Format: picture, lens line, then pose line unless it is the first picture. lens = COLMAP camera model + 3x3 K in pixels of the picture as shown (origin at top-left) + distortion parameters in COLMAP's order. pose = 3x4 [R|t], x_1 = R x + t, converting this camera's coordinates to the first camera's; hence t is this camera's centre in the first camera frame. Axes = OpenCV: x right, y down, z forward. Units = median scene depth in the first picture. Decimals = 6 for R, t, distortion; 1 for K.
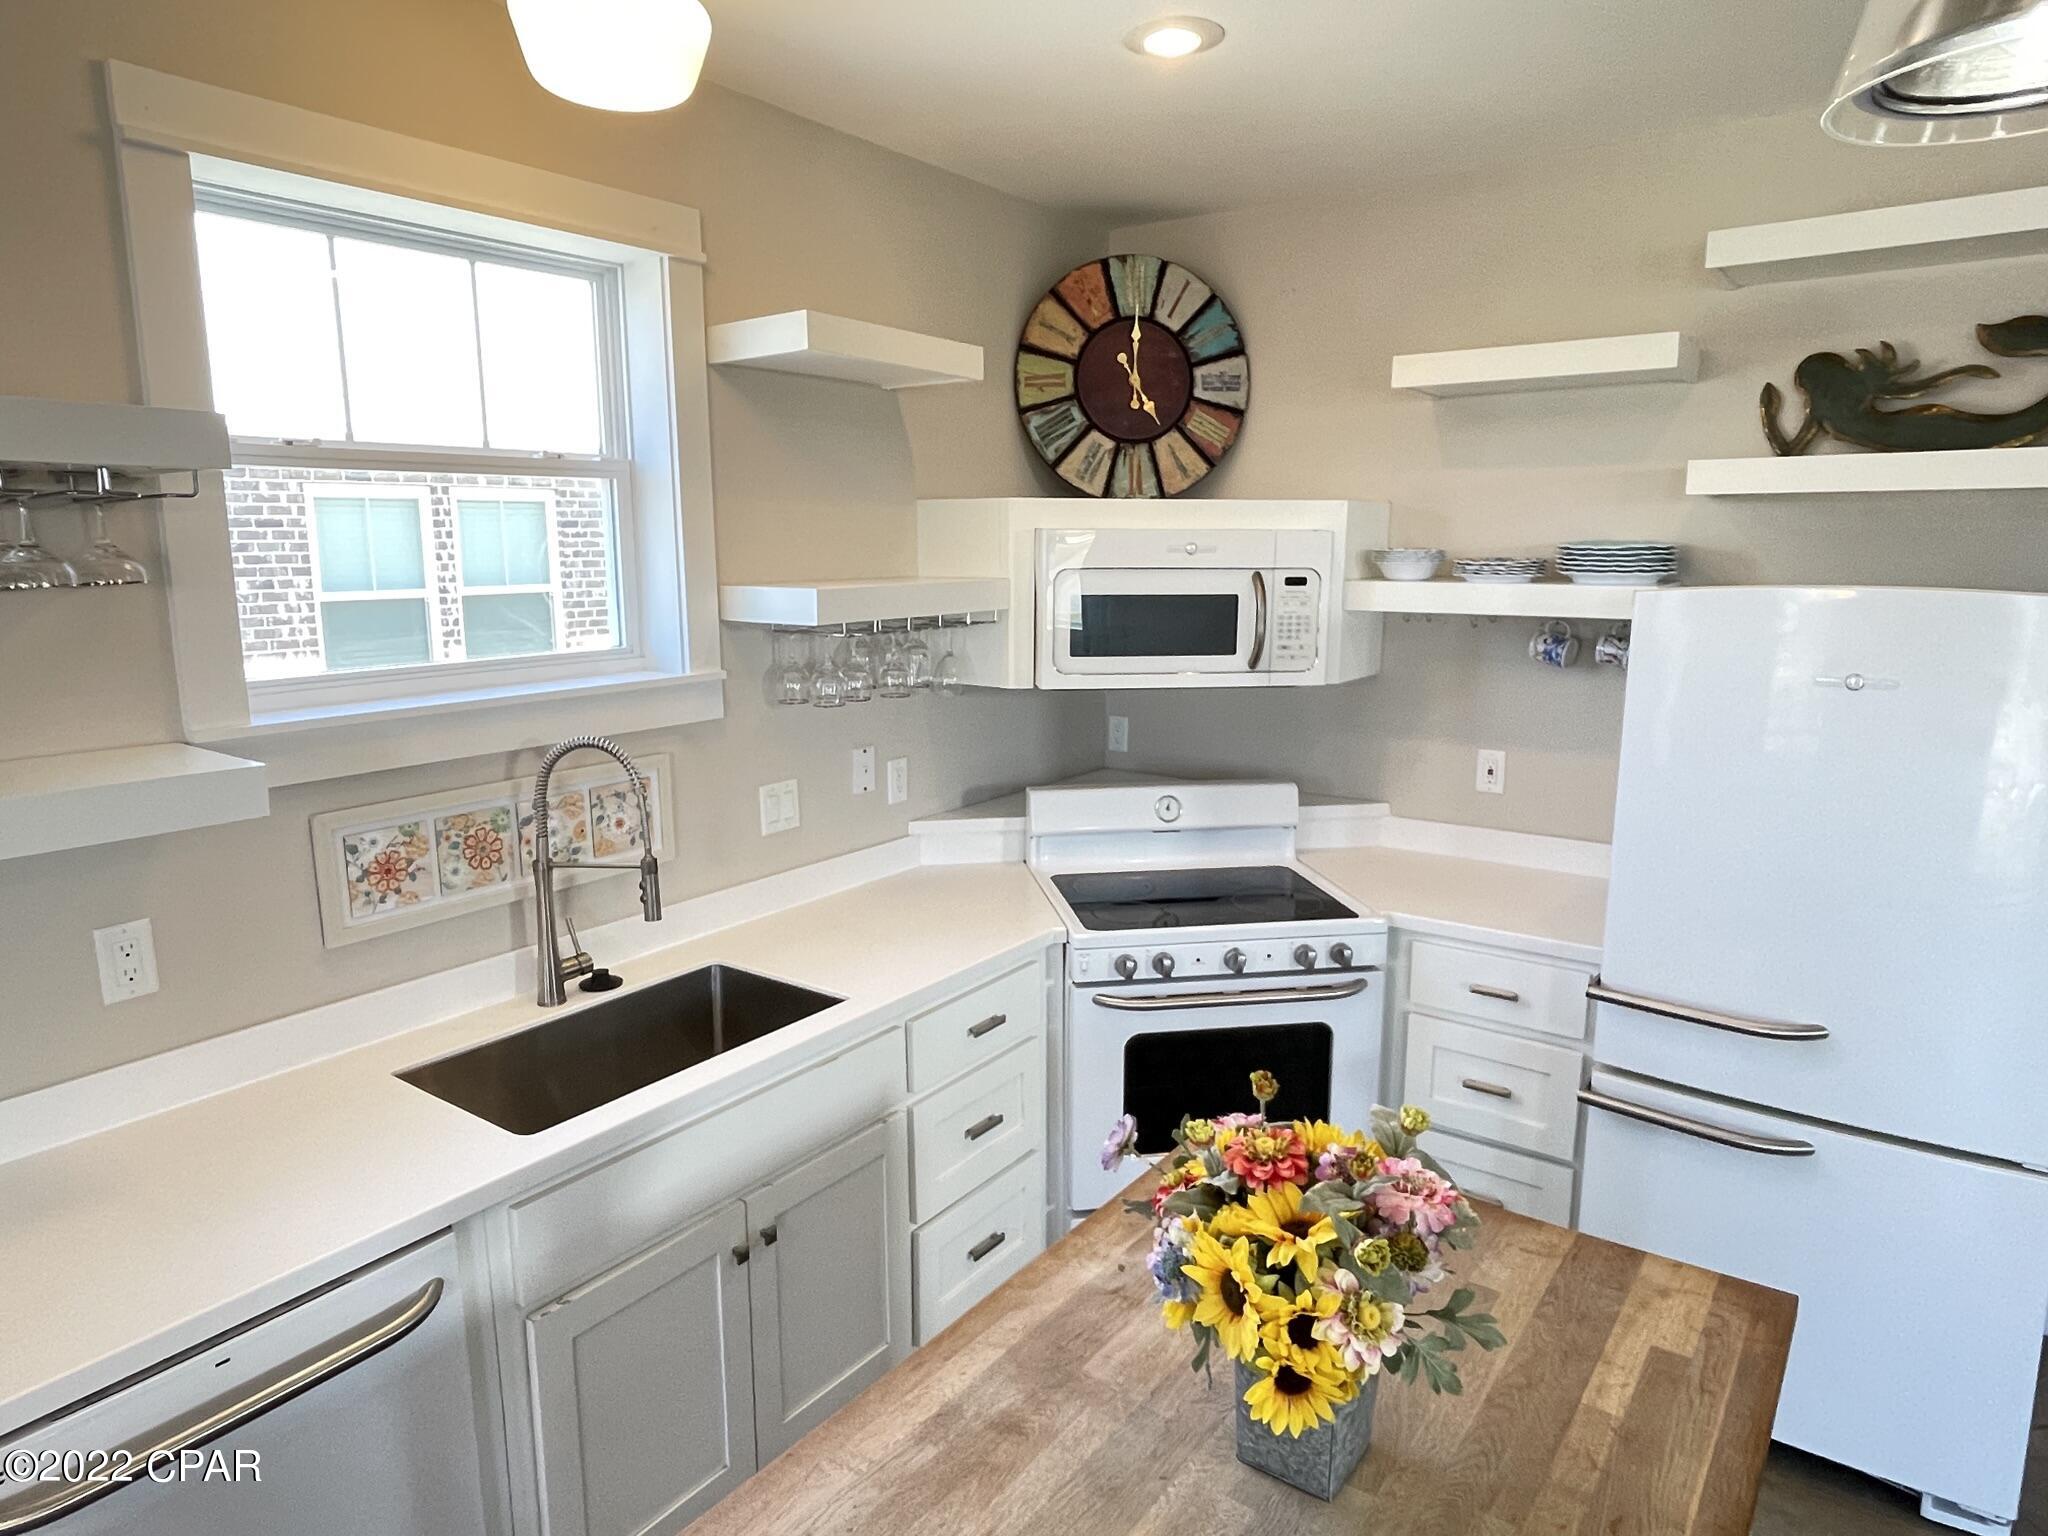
lens RADIAL K [[1238.9, 0, 1021.9], [0, 1238.9, 752.5], [0, 0, 1]] dist [-0.002084, -0.002425]
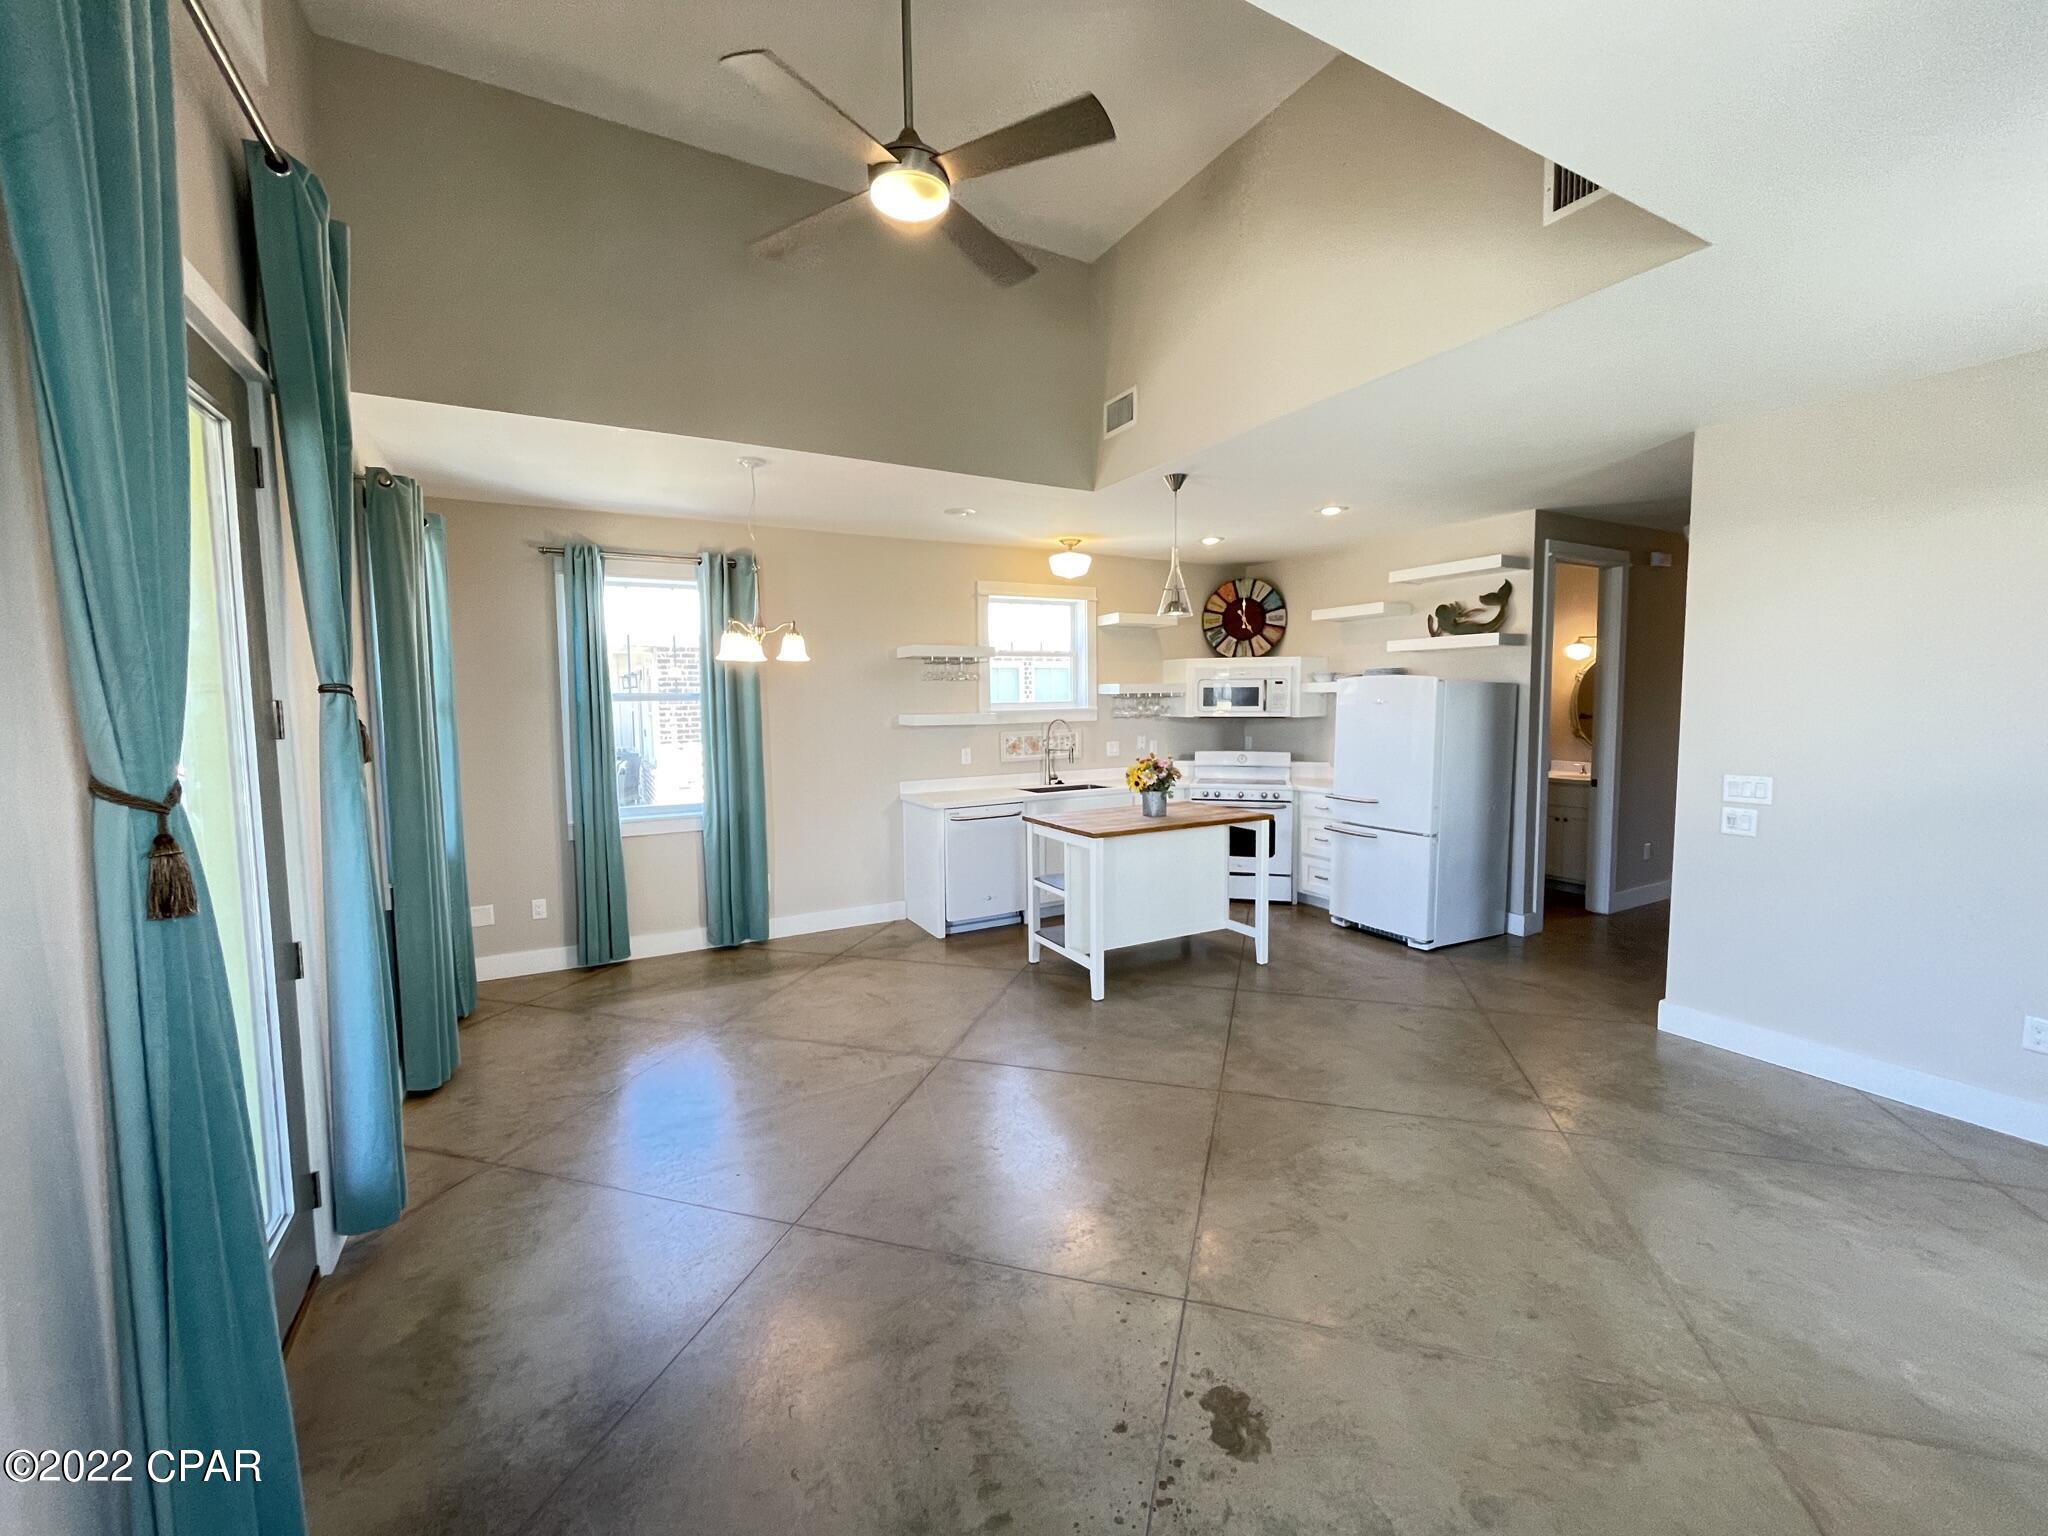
lens RADIAL K [[831.4, 0, 1018.5], [0, 831.4, 761.8], [0, 0, 1]] dist [-0.000236, -0.000527]
pose [[0.904831, 0.025412, -0.425012, 0.589971], [-0.062921, 0.995238, -0.074451, 0.288791], [0.421096, 0.094108, 0.902121, -1.287727]]
